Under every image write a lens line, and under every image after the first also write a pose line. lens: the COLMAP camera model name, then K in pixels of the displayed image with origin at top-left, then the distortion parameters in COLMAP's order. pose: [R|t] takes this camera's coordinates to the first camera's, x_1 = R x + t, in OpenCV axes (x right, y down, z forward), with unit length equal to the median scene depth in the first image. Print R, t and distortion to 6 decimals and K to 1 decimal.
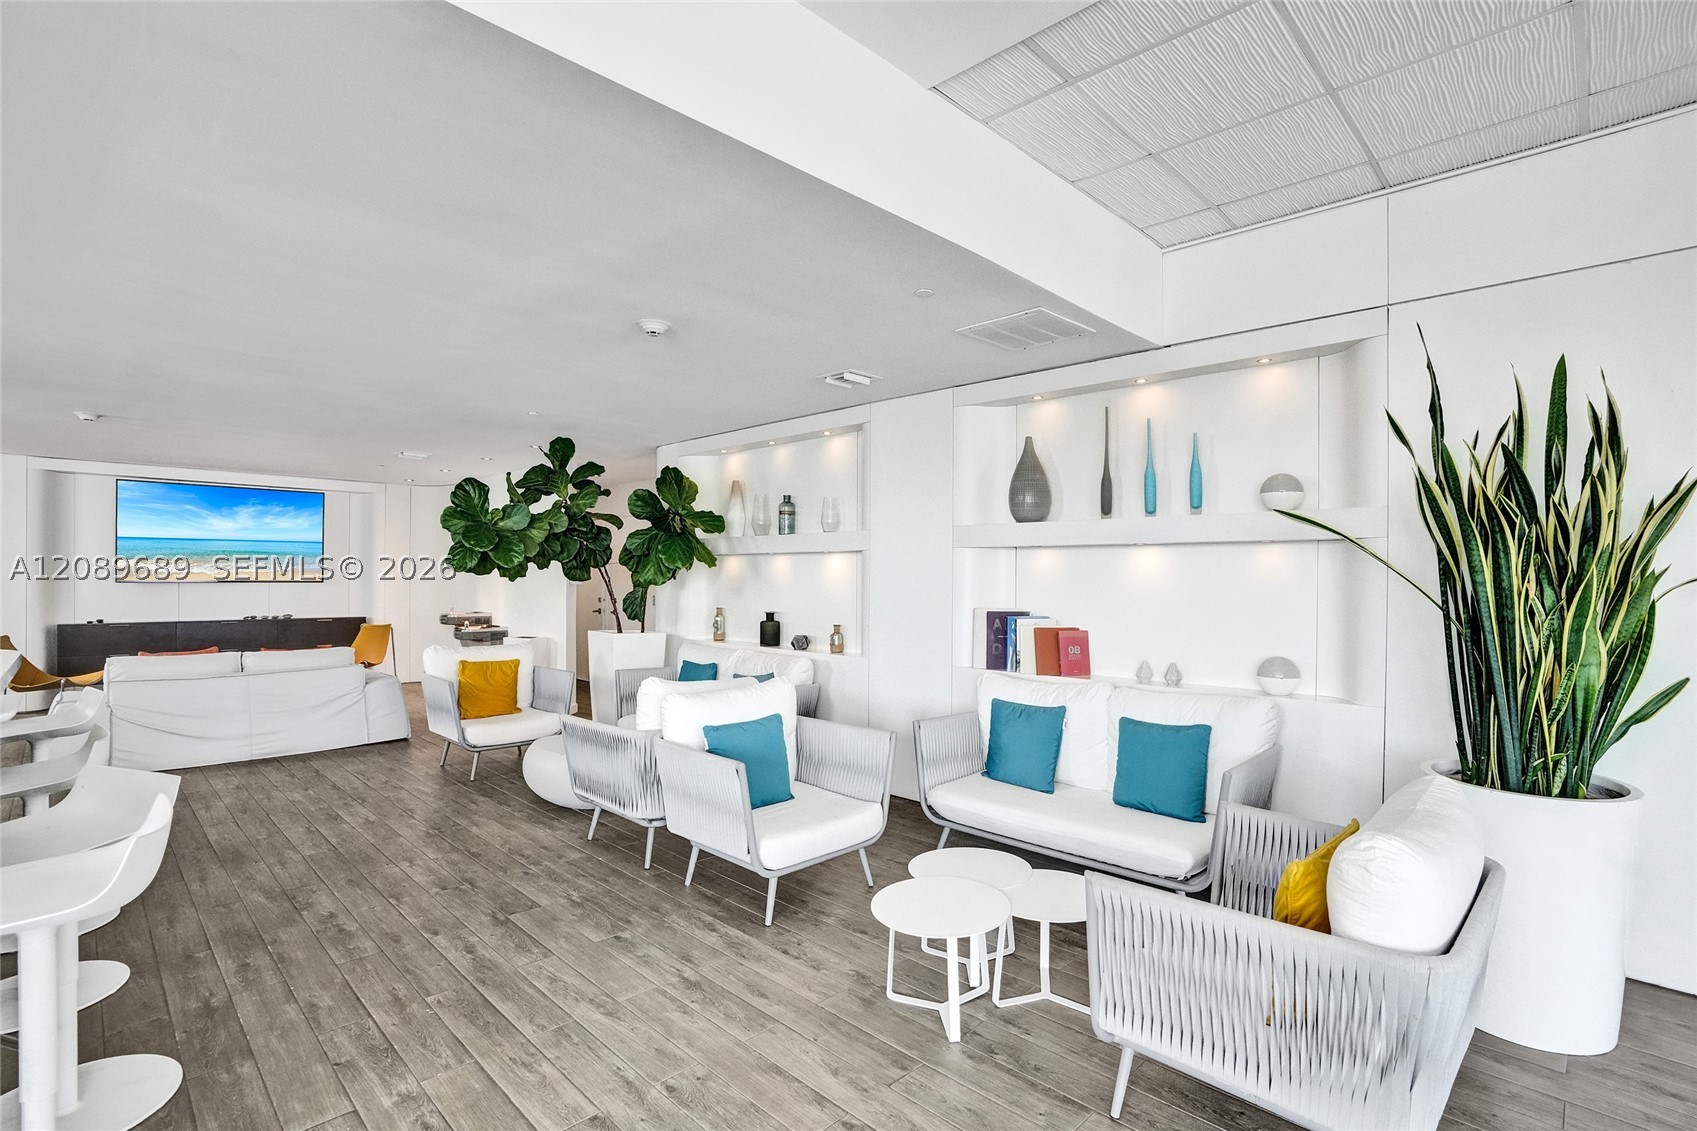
lens RADIAL K [[801.7, 0, 877.6], [0, 801.7, 575.8], [0, 0, 1]] dist [-0.062836, 0.023384]
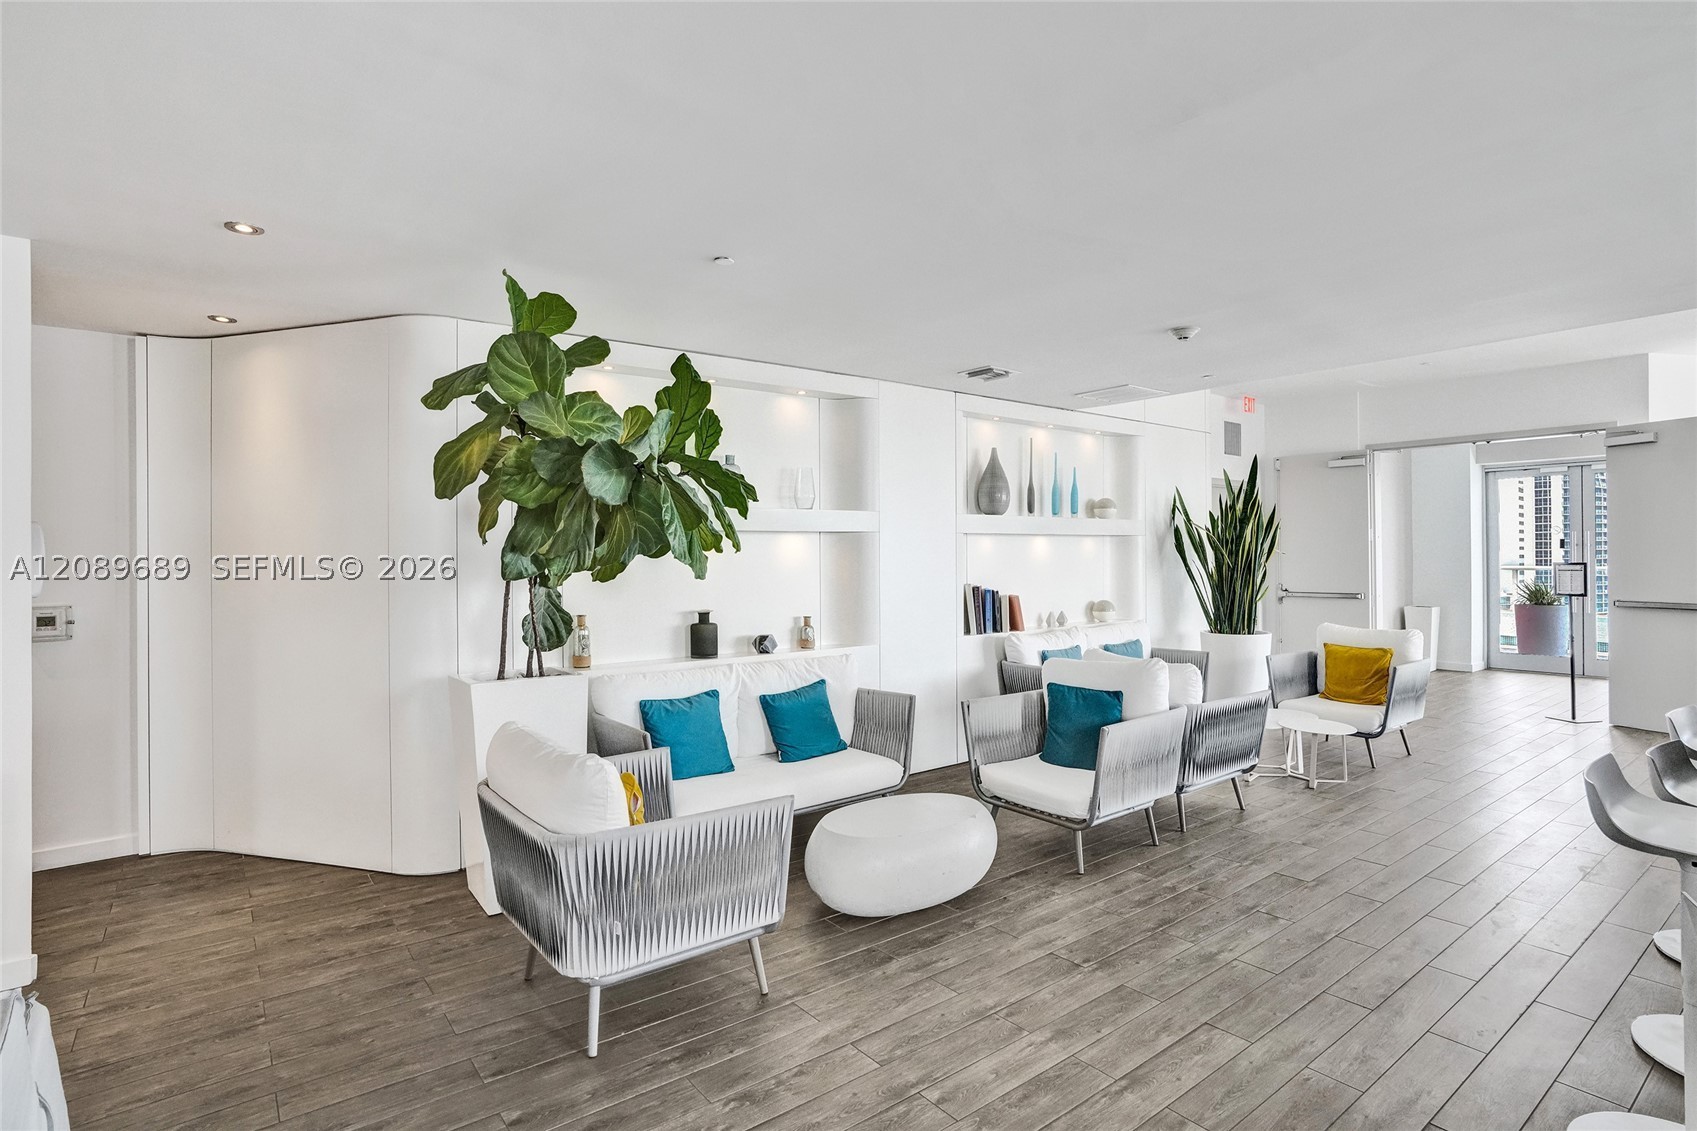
lens RADIAL K [[839.3, 0, 876.1], [0, 839.3, 556.0], [0, 0, 1]] dist [-0.026799, 0.009737]
pose [[0.143582, -0.015137, 0.989523, -0.875500], [0.001776, 0.999885, 0.015038, -0.016862], [-0.989637, -0.000402, 0.143592, 0.740861]]
